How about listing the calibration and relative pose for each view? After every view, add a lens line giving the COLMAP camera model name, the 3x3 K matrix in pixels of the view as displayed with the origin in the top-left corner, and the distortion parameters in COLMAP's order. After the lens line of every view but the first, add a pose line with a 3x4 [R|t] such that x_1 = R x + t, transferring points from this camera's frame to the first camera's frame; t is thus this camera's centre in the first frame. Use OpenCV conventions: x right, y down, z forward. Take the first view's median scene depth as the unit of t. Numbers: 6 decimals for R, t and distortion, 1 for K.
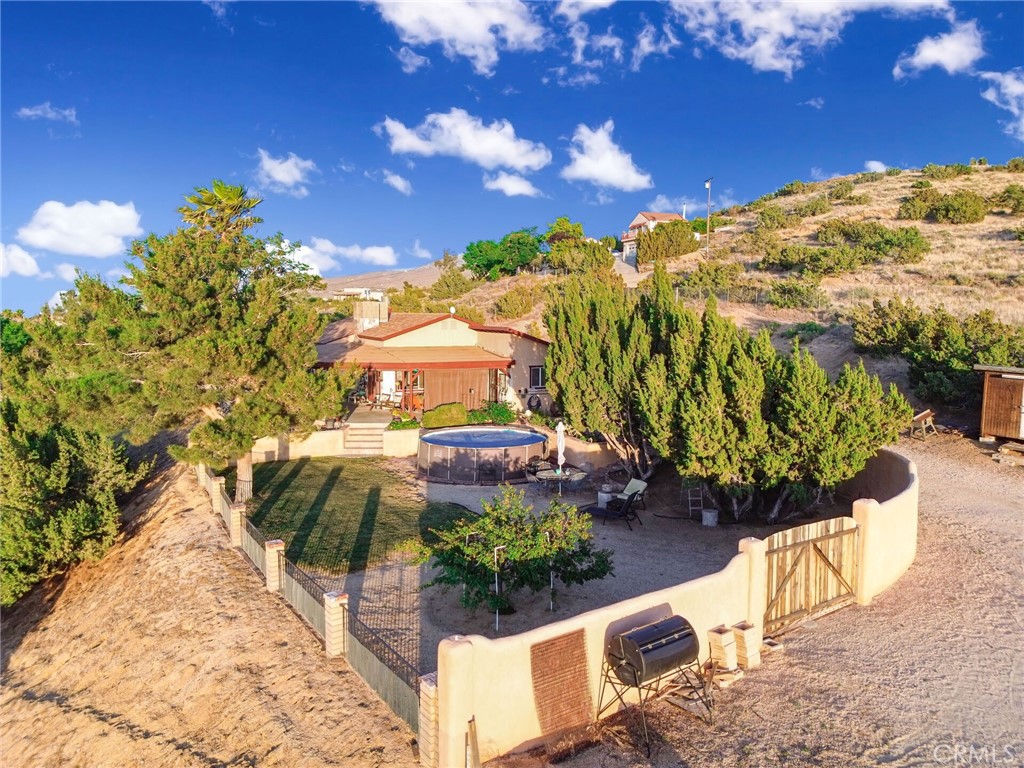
lens RADIAL K [[718.3, 0, 509.1], [0, 718.3, 385.3], [0, 0, 1]] dist [0.088586, -0.098717]
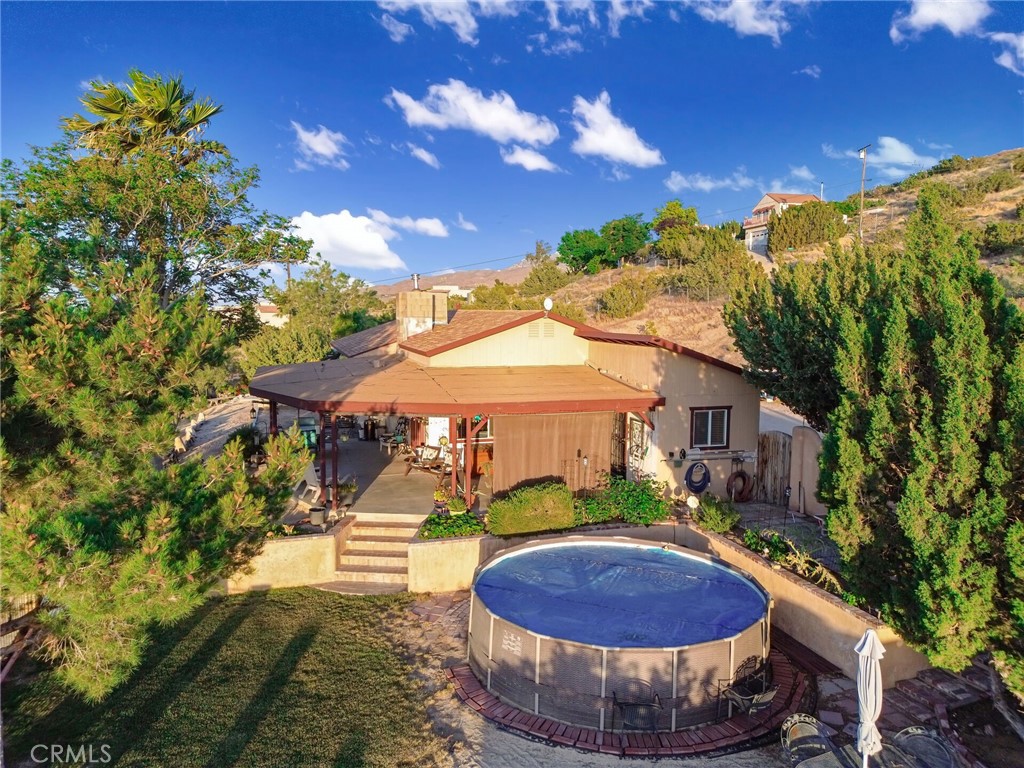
lens RADIAL K [[718.3, 0, 509.1], [0, 718.3, 385.3], [0, 0, 1]] dist [0.088586, -0.098717]
pose [[0.992001, 0.016358, -0.125165, -0.025295], [-0.016144, 0.999866, 0.002722, -0.028049], [0.125193, -0.000680, 0.992132, 0.292798]]
